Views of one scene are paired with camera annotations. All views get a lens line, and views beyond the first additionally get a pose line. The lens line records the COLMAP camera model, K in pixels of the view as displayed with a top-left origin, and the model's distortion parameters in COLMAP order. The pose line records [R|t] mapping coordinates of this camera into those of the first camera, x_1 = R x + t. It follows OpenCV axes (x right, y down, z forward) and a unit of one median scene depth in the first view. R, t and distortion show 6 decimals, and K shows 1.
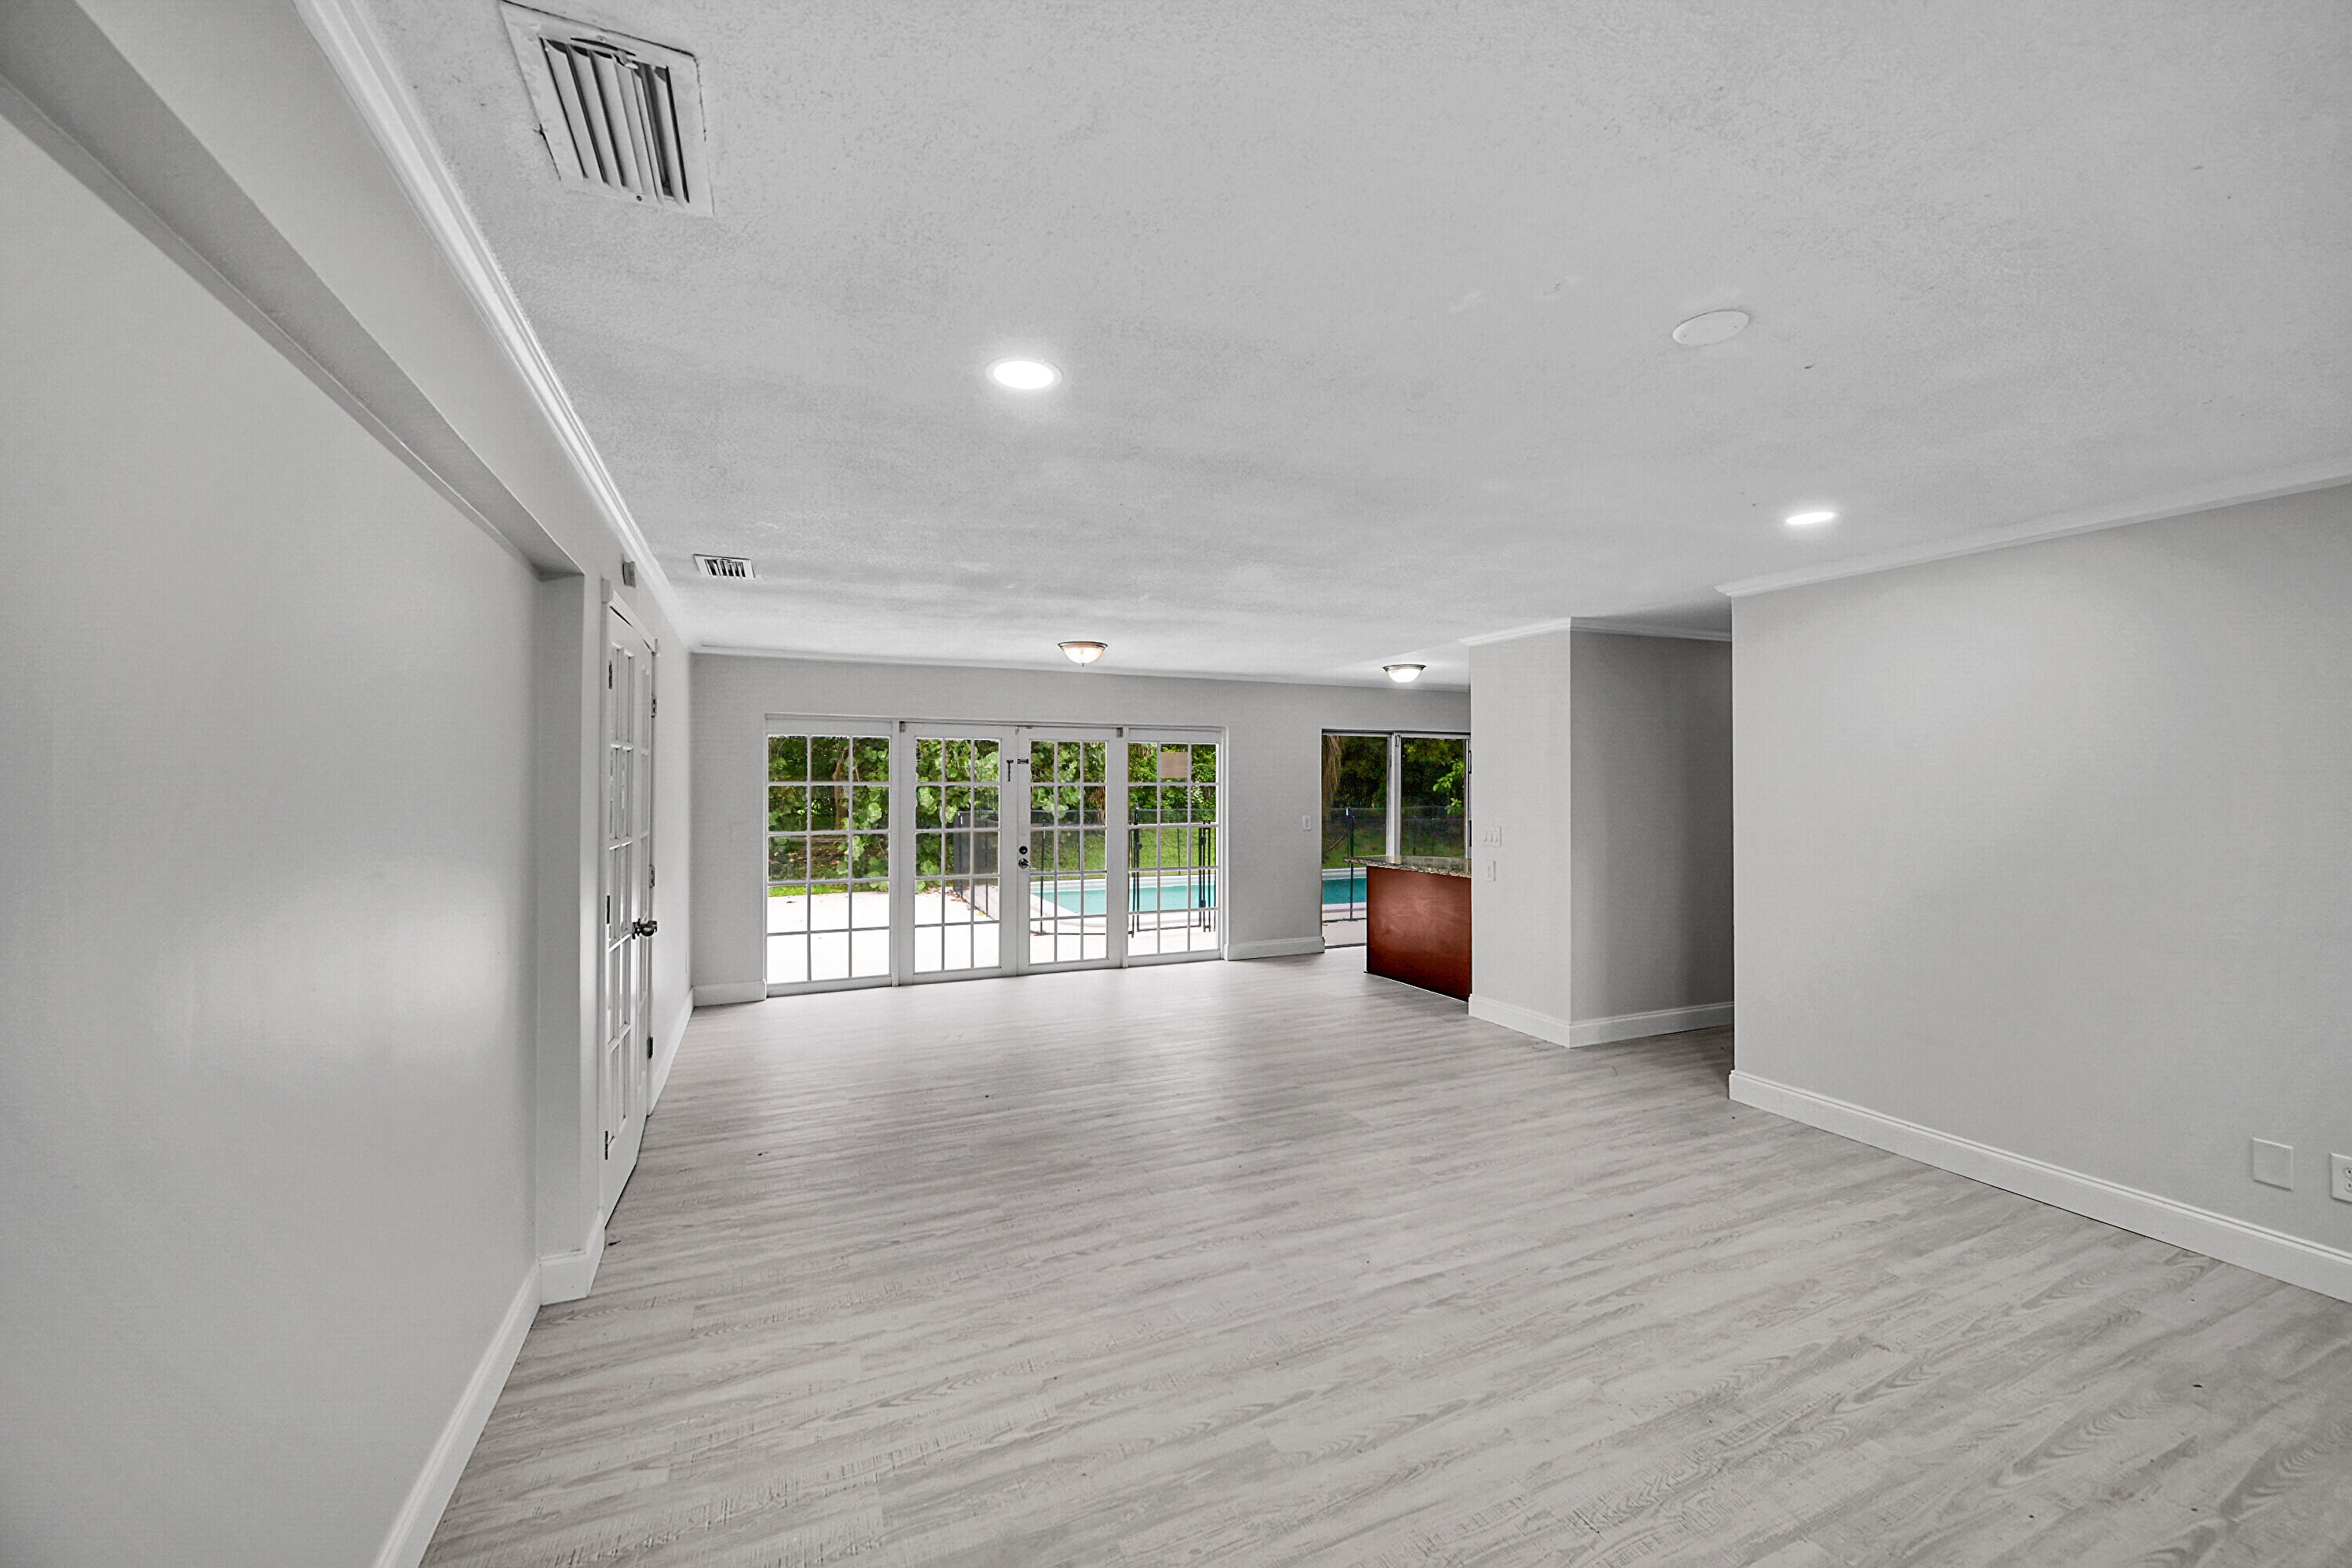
lens RADIAL K [[924.3, 0, 1182.9], [0, 924.3, 777.3], [0, 0, 1]] dist [-0.000345, -0.000178]
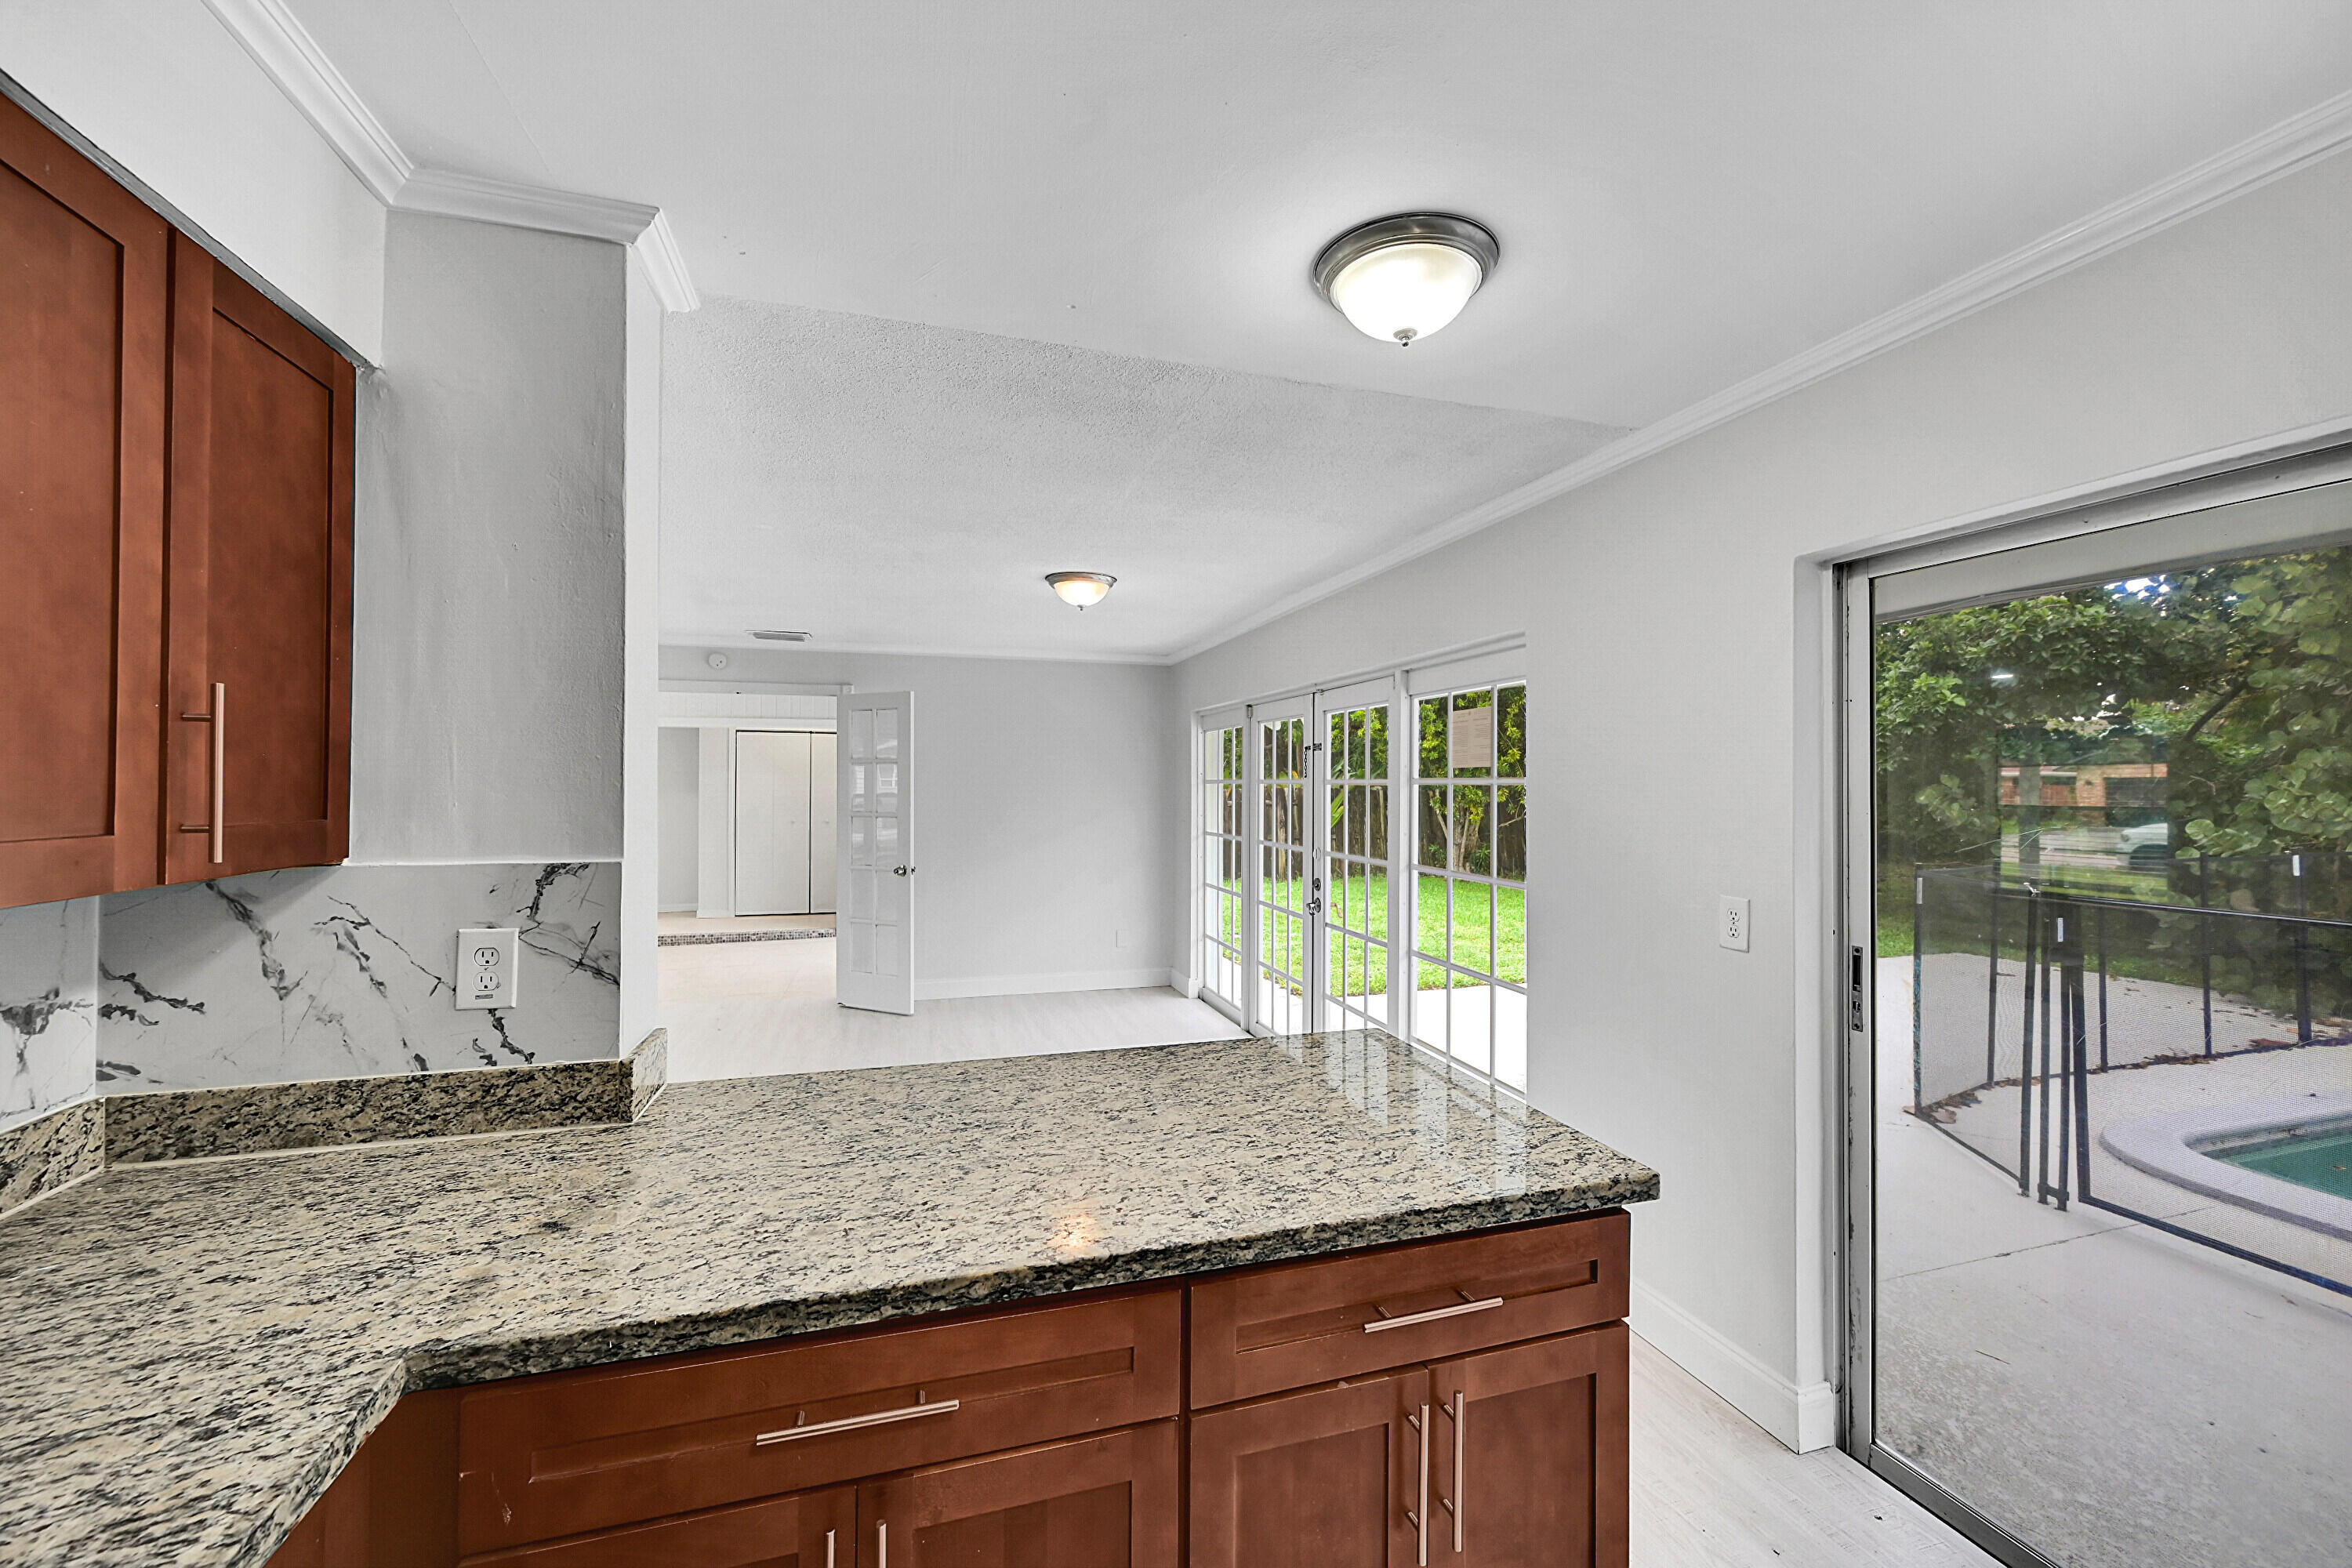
lens RADIAL K [[924.3, 0, 1182.9], [0, 924.3, 777.3], [0, 0, 1]] dist [-0.000345, -0.000178]
pose [[-0.120188, -0.005746, -0.992735, 0.992502], [0.008405, 0.999942, -0.006805, 0.017379], [0.992716, -0.009162, -0.120133, 2.033854]]
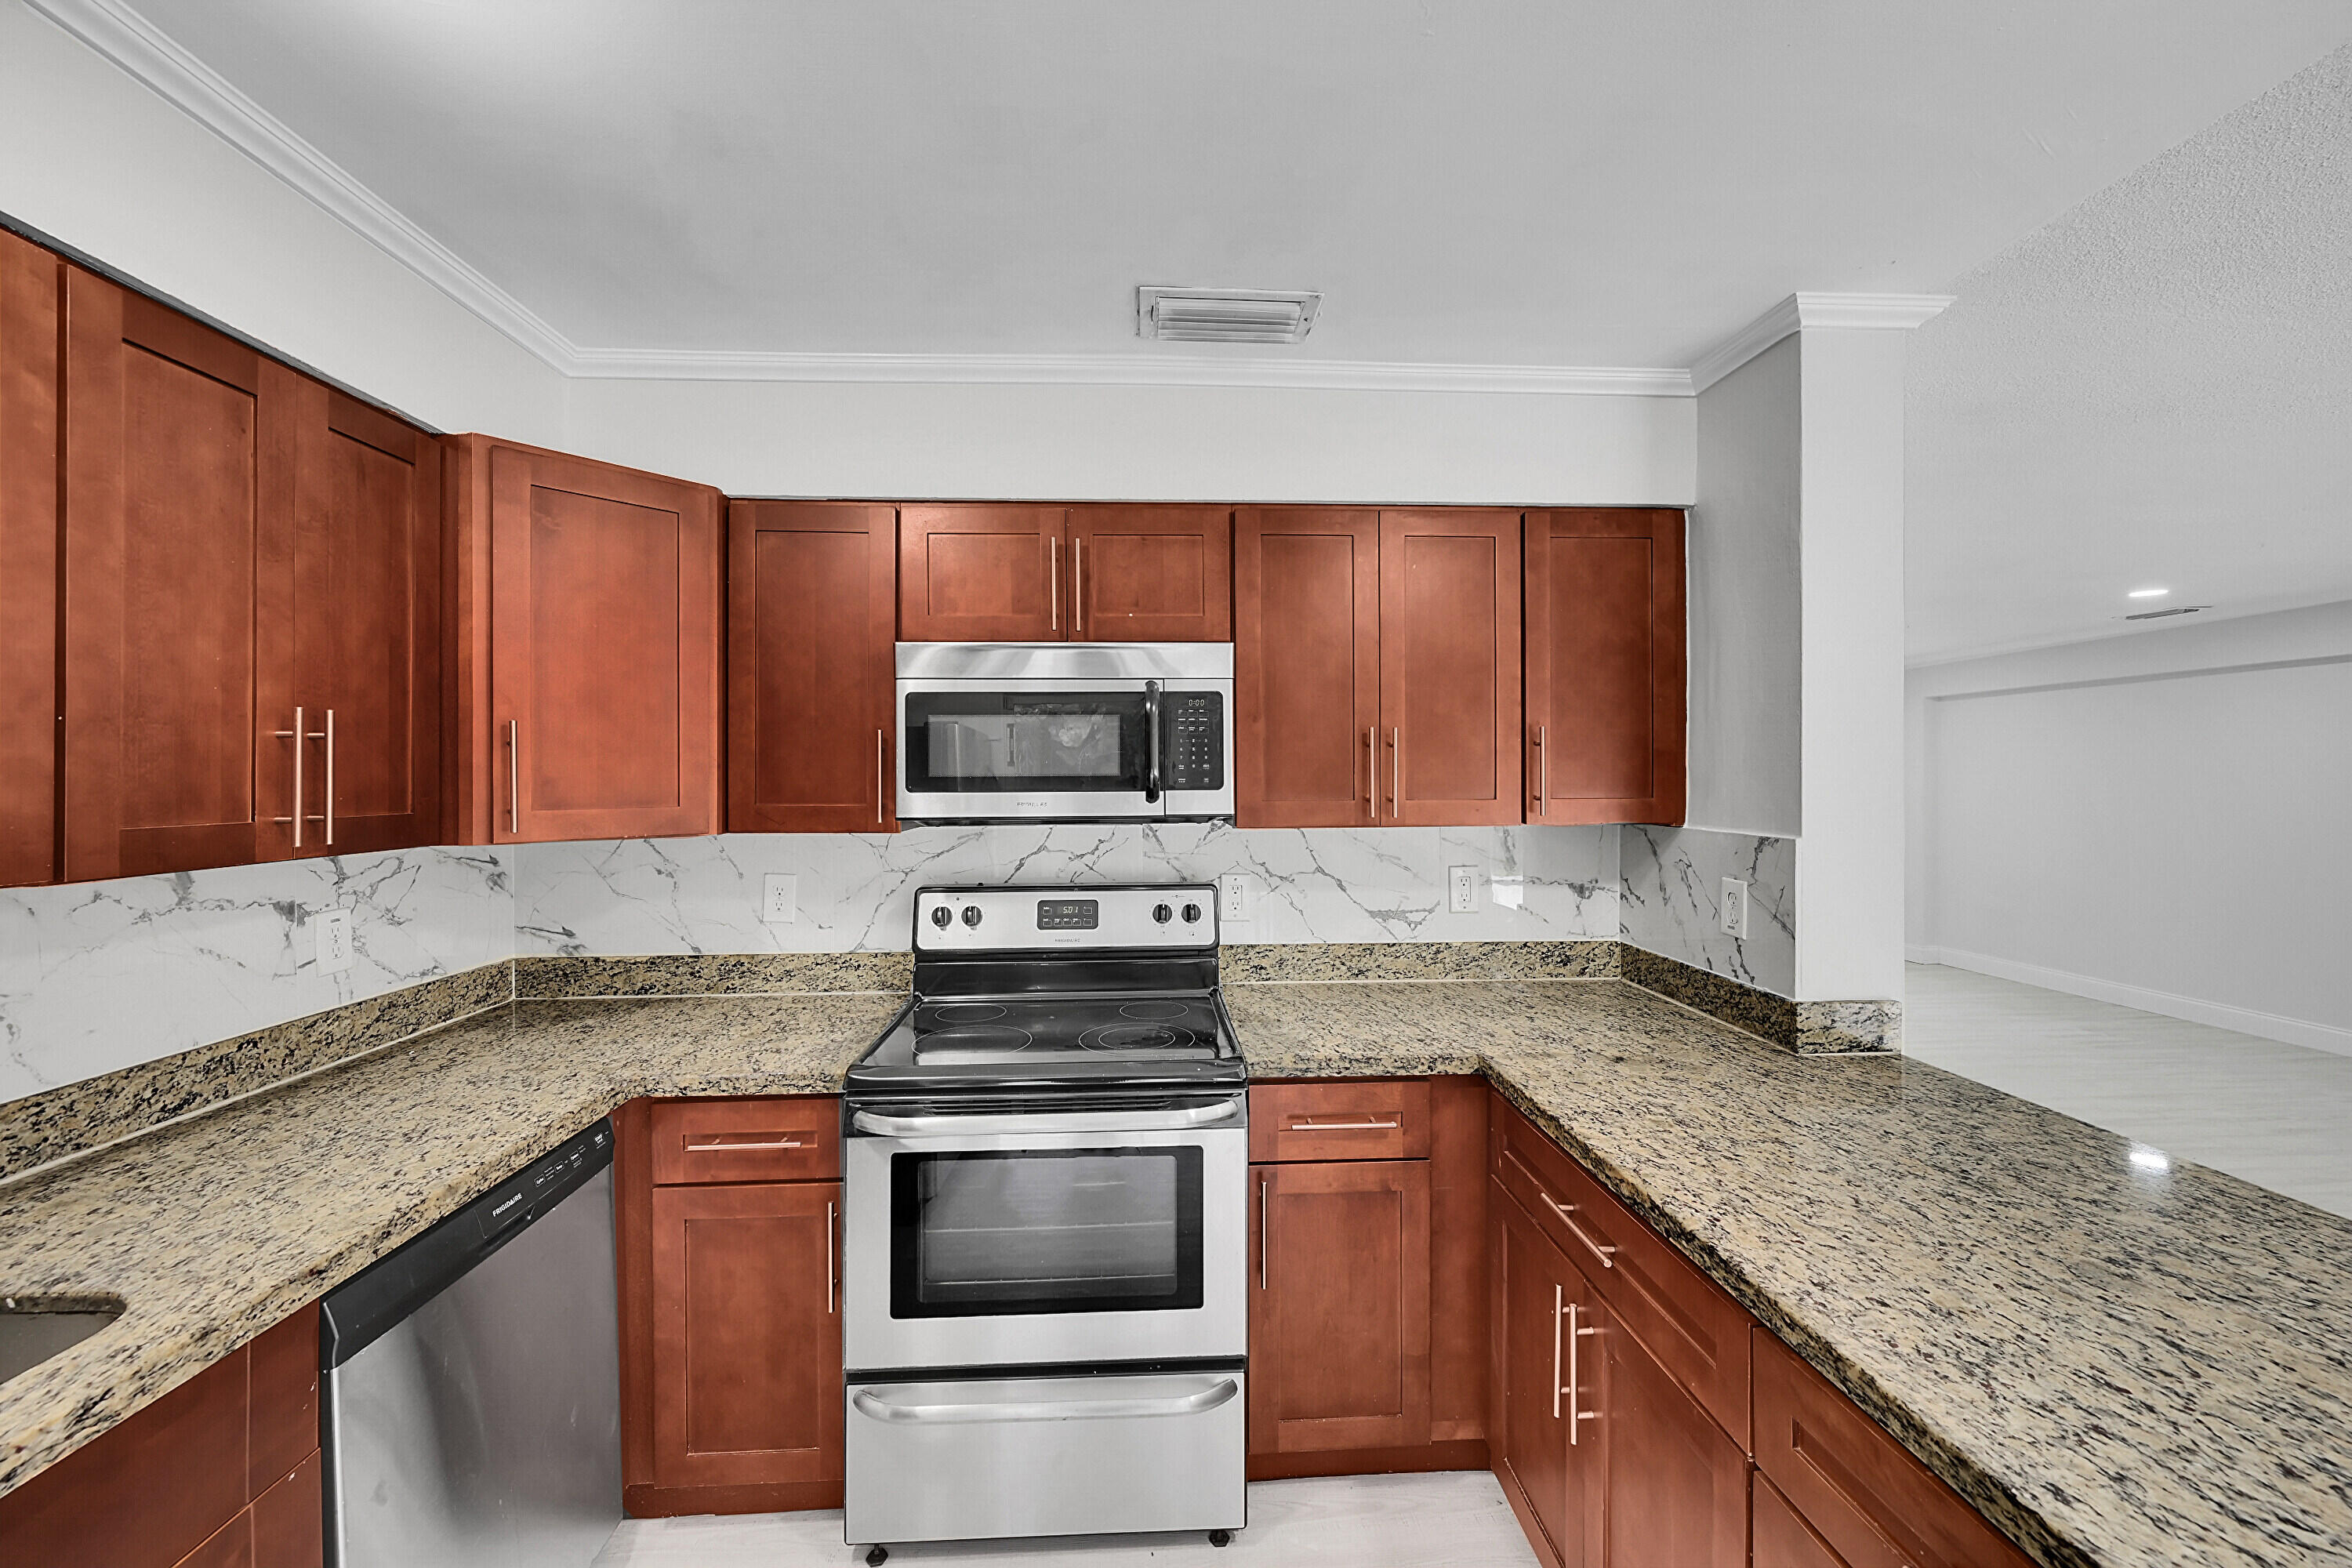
lens RADIAL K [[924.3, 0, 1182.9], [0, 924.3, 777.3], [0, 0, 1]] dist [-0.000345, -0.000178]
pose [[-0.933849, 0.005459, 0.357626, 0.729719], [0.002014, 0.999948, -0.010003, 0.021067], [-0.357662, -0.008621, -0.933811, 2.342039]]
